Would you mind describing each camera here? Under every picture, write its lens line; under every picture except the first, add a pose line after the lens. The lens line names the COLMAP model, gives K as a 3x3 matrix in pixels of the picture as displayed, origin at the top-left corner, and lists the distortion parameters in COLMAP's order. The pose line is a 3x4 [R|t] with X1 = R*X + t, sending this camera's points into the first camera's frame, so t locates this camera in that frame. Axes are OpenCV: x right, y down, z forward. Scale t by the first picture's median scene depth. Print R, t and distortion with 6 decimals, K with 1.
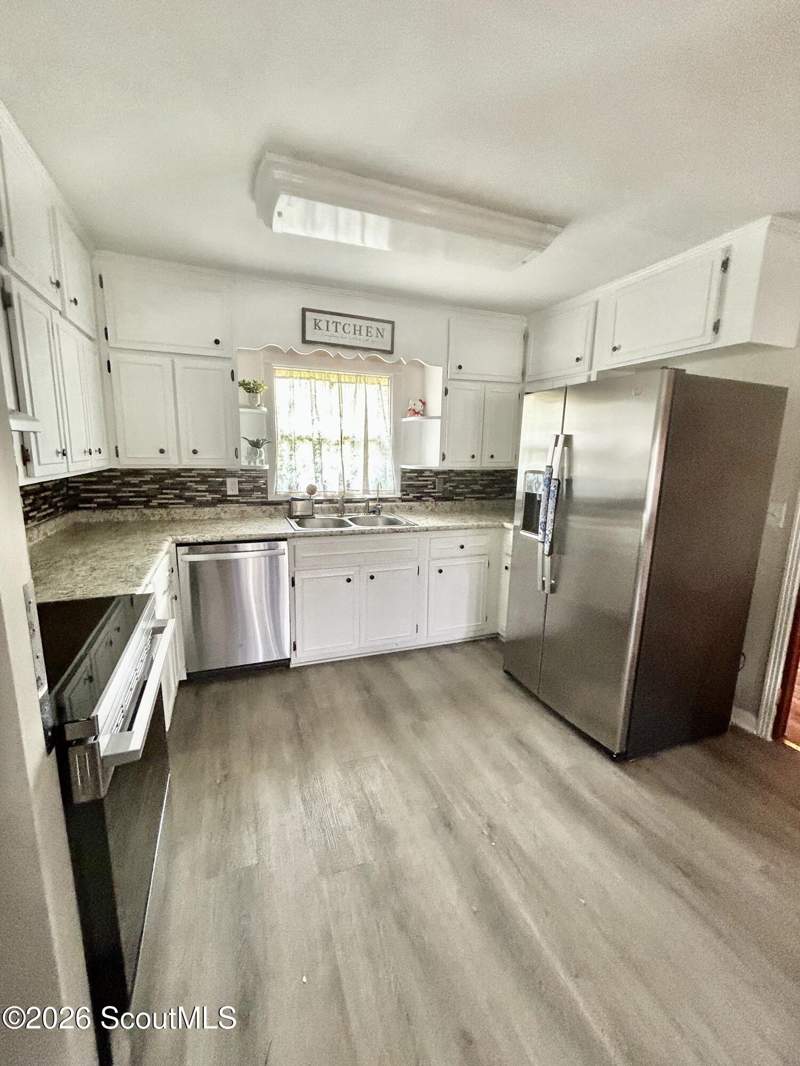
lens RADIAL K [[440.1, 0, 400.0], [0, 440.1, 533.0], [0, 0, 1]] dist [-0.002297, -0.000287]
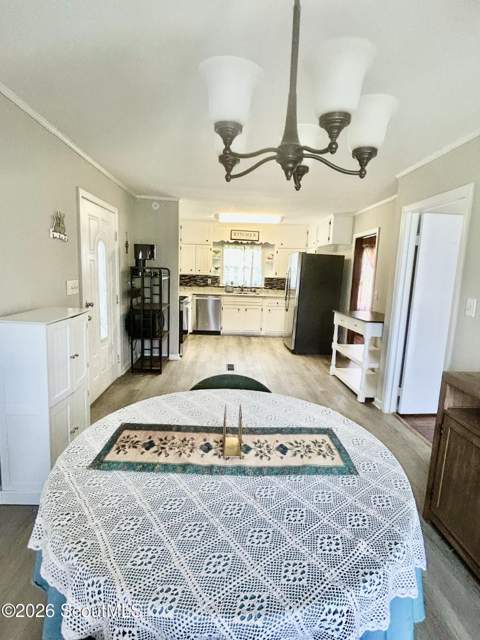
lens RADIAL K [[317.9, 0, 240.0], [0, 317.9, 320.0], [0, 0, 1]] dist [-0.001152, -0.000244]
pose [[0.947730, 0.064989, -0.312385, 0.623804], [-0.075965, 0.996843, -0.023082, 0.232482], [0.309898, 0.045606, 0.949675, -1.229067]]
